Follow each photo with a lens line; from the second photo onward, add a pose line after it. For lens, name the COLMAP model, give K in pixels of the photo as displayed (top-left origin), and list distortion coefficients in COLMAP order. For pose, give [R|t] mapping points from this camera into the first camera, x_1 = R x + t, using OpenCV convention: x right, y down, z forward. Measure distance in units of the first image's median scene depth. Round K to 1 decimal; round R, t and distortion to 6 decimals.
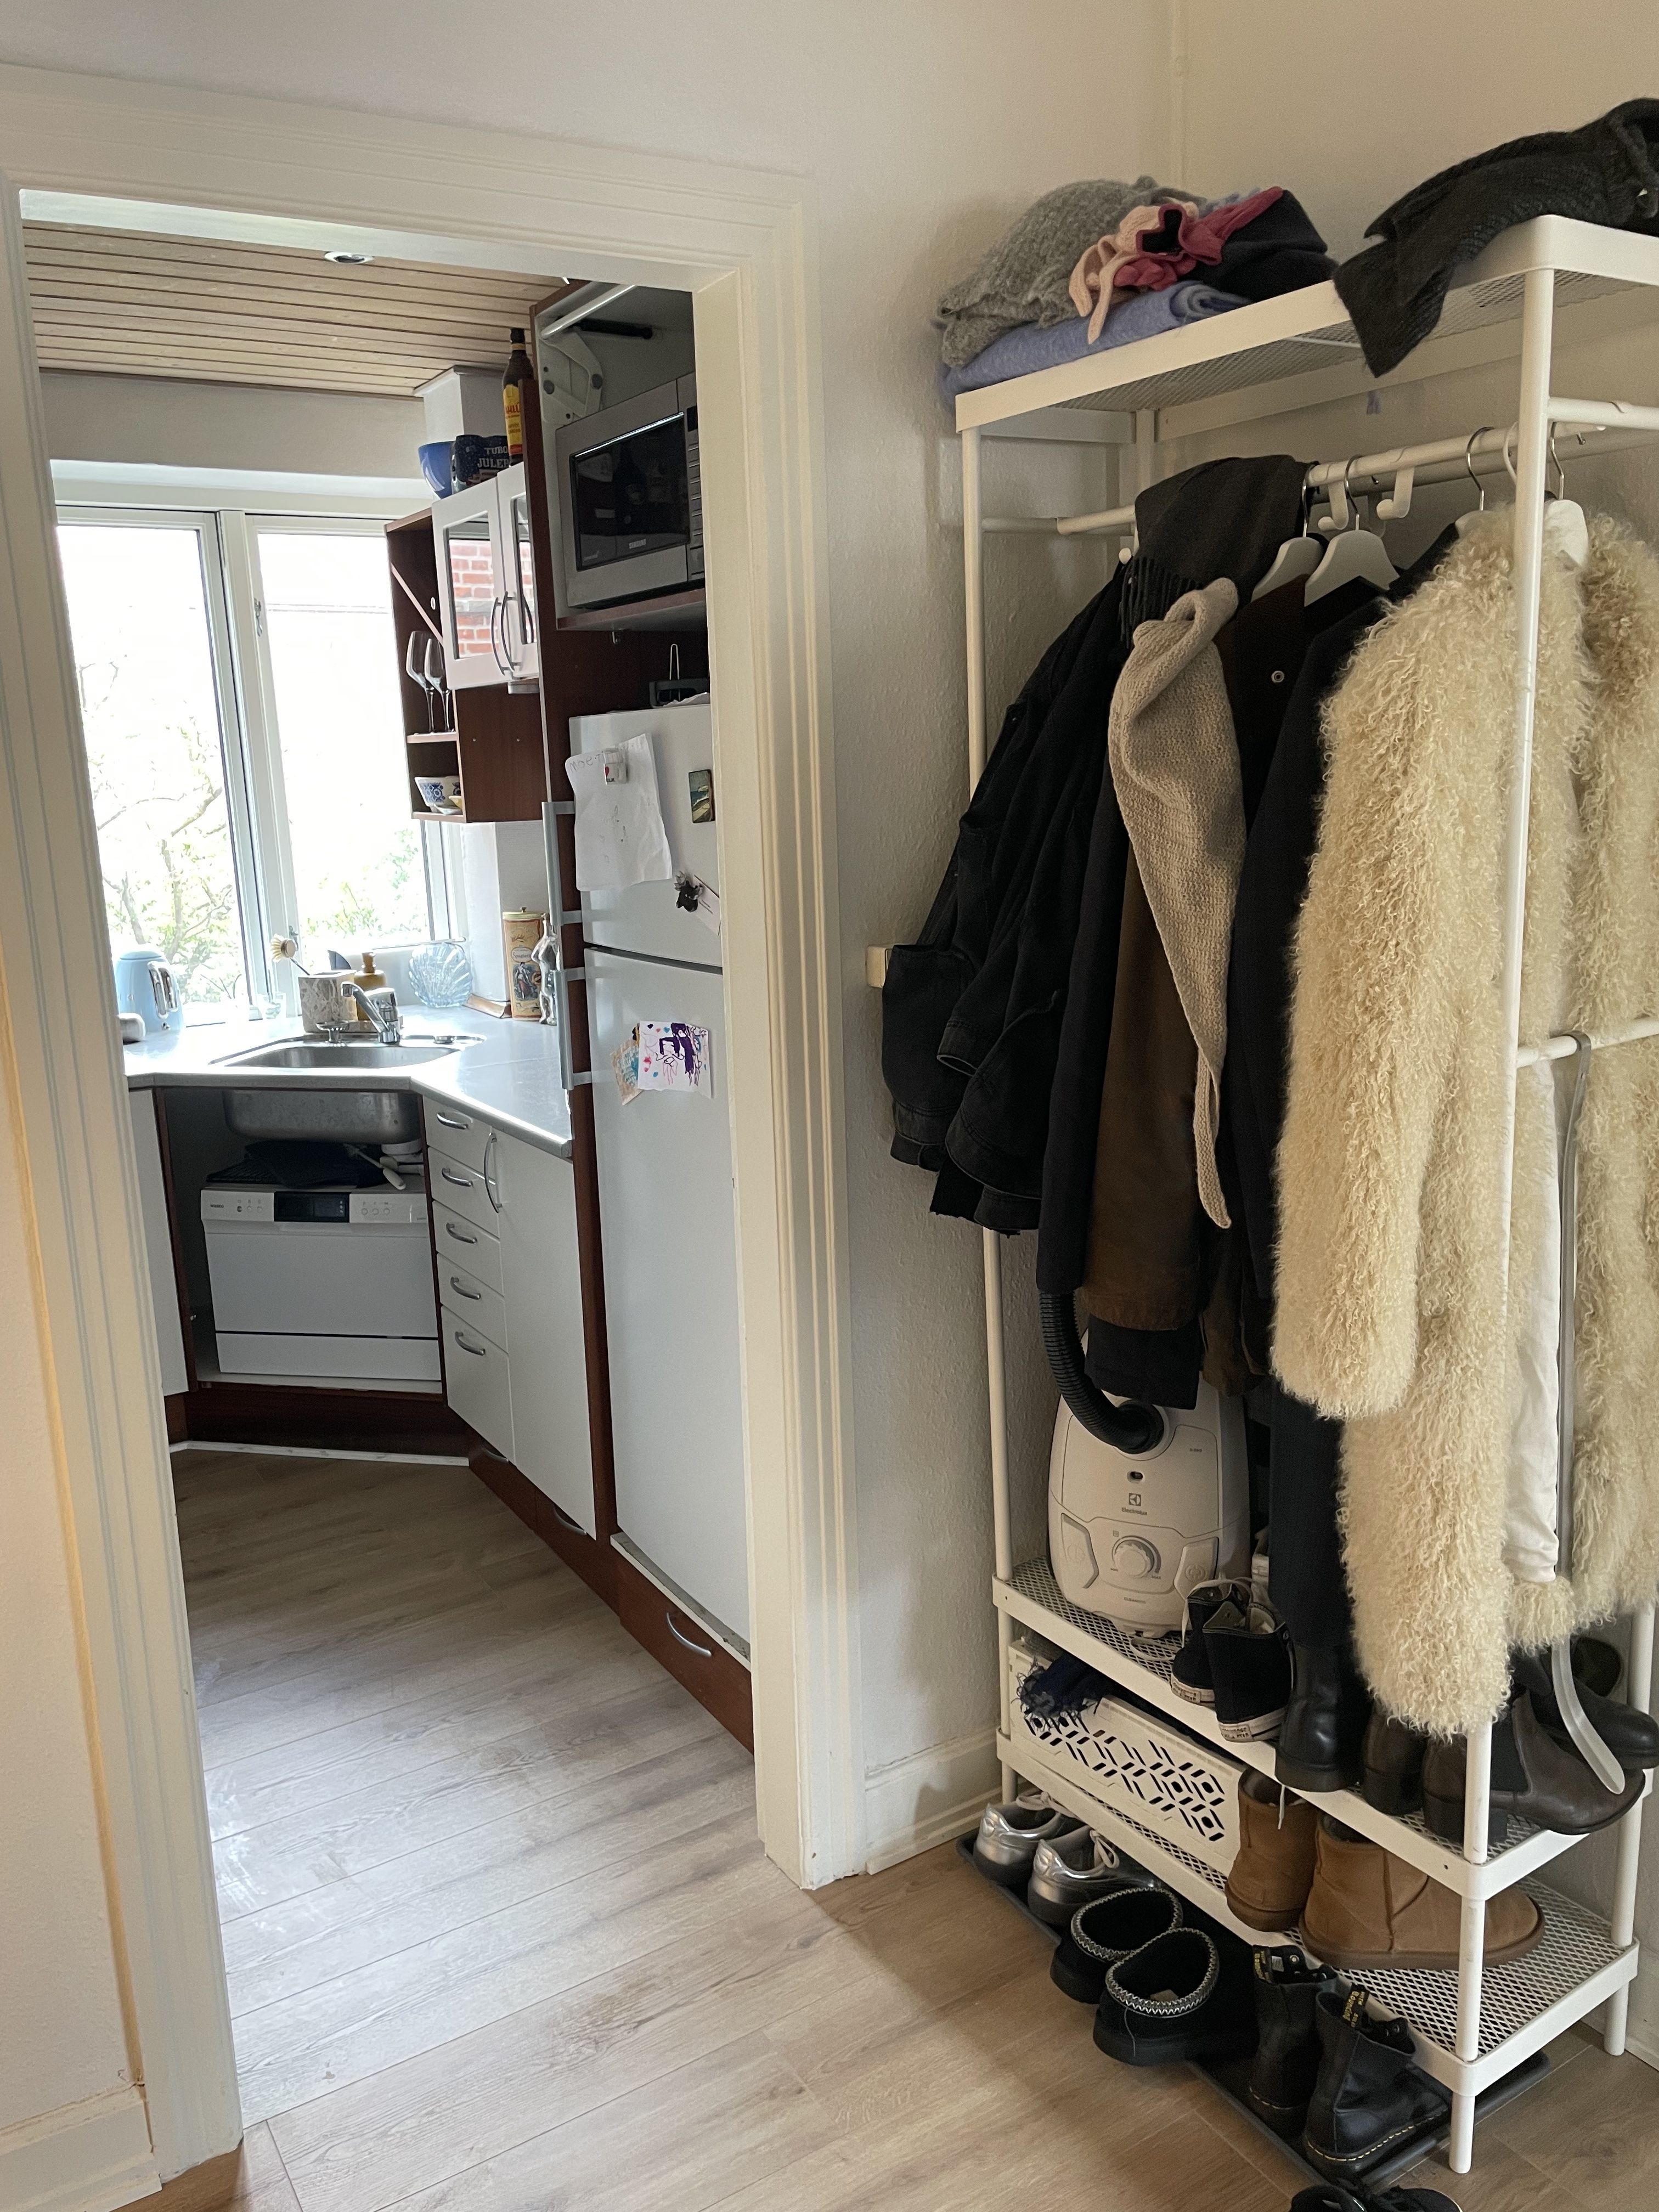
lens RADIAL K [[1698.6, 0, 822.4], [0, 1698.6, 1100.4], [0, 0, 1]] dist [0.083564, -0.113403]
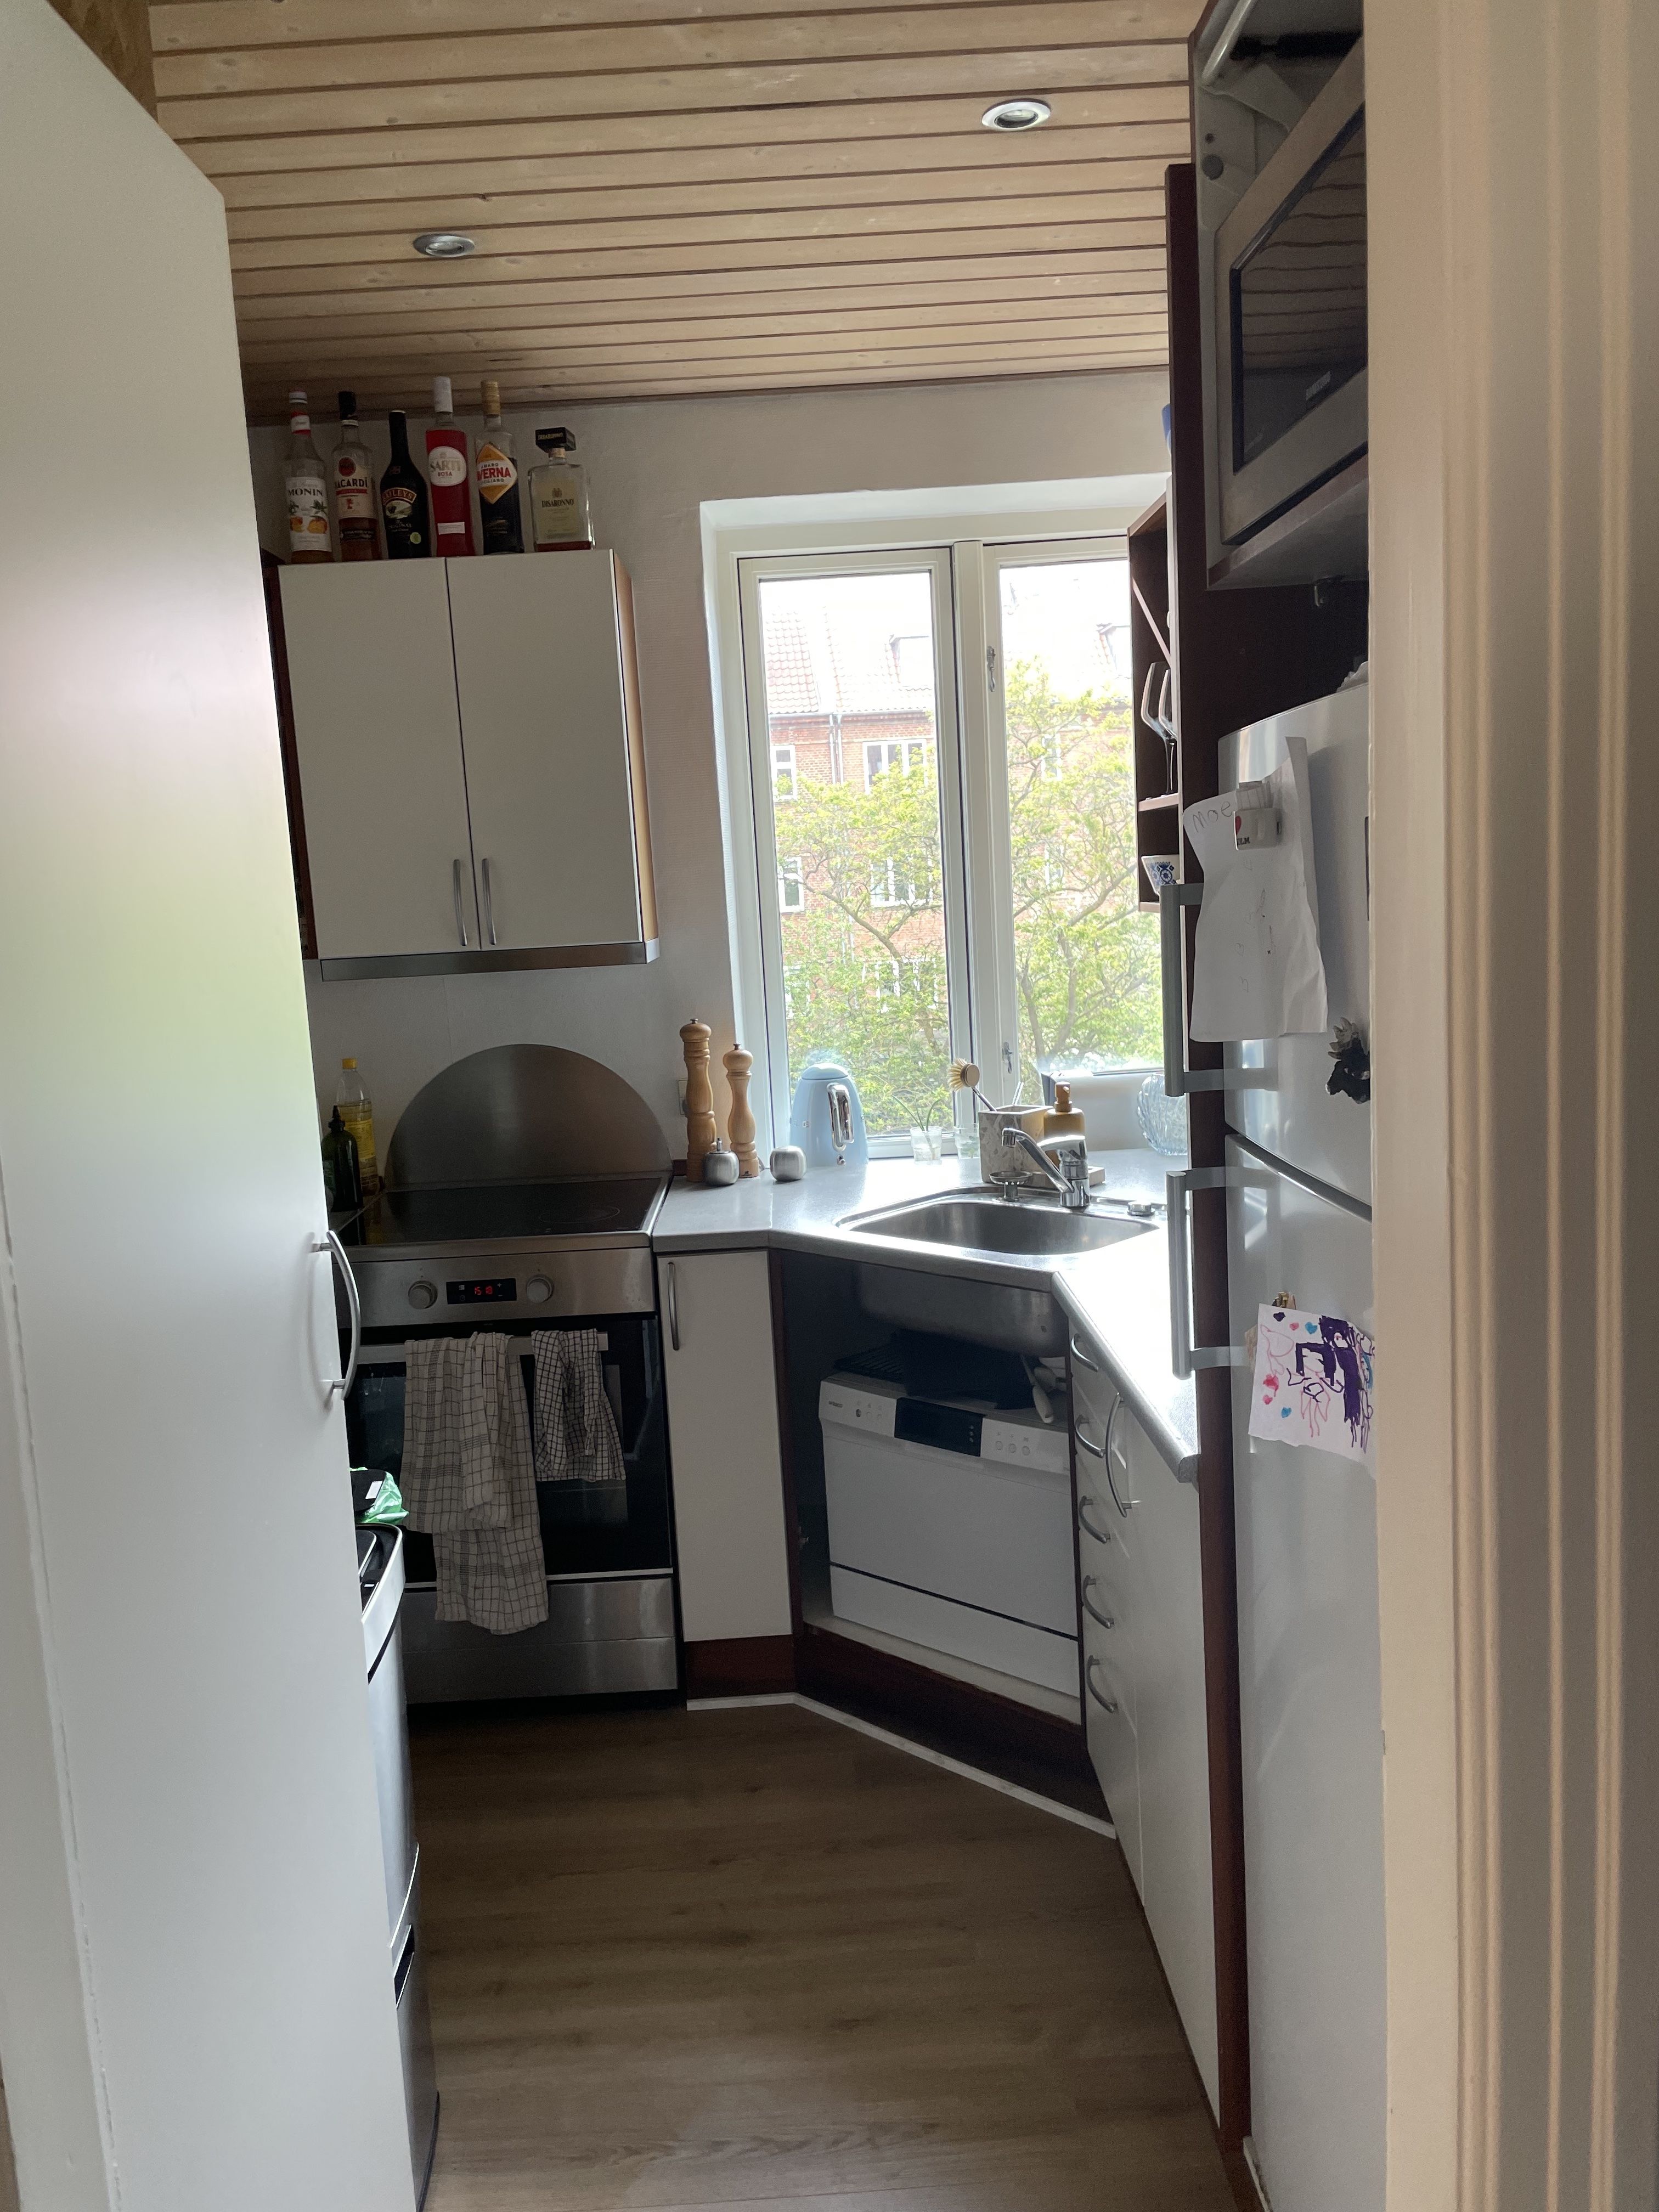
lens RADIAL K [[1698.6, 0, 822.4], [0, 1698.6, 1100.4], [0, 0, 1]] dist [0.083564, -0.113403]
pose [[0.867622, 0.049616, -0.494743, 0.019588], [-0.074212, 0.996786, -0.030179, -0.054293], [0.491655, 0.062900, 0.868515, 0.319282]]
